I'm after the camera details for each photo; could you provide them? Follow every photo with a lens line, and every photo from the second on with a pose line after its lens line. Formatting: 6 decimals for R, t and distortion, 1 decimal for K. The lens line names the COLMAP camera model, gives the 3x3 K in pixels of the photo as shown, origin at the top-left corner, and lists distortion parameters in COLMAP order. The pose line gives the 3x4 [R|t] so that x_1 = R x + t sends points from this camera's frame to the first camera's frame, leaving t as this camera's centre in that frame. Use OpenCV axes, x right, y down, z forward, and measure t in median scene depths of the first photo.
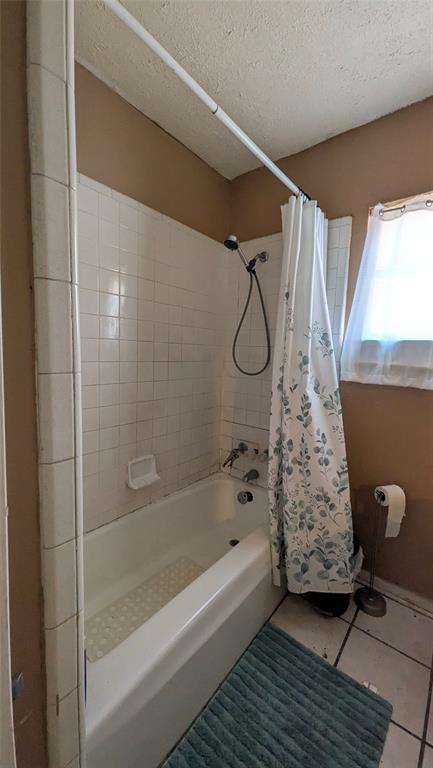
lens RADIAL K [[300.9, 0, 214.7], [0, 300.9, 379.5], [0, 0, 1]] dist [0.005133, -0.000864]
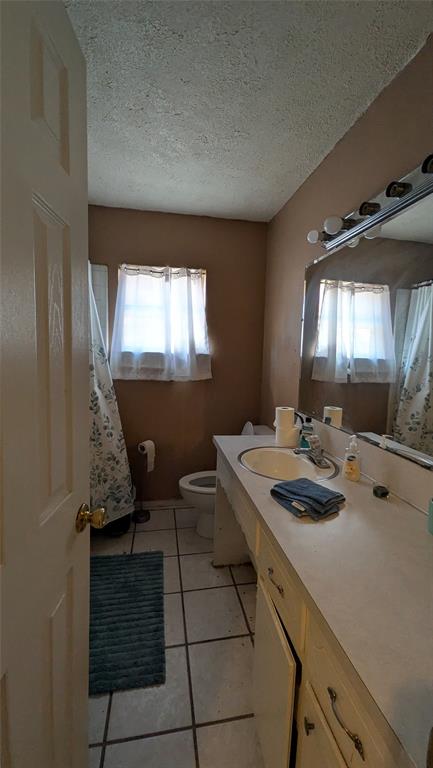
lens RADIAL K [[300.9, 0, 216.1], [0, 300.9, 381.7], [0, 0, 1]] dist [0.005133, -0.000864]
pose [[0.648450, -0.088030, 0.756151, -0.397320], [0.073188, 0.995899, 0.053177, -0.028947], [-0.757731, 0.020858, 0.652233, -0.375007]]
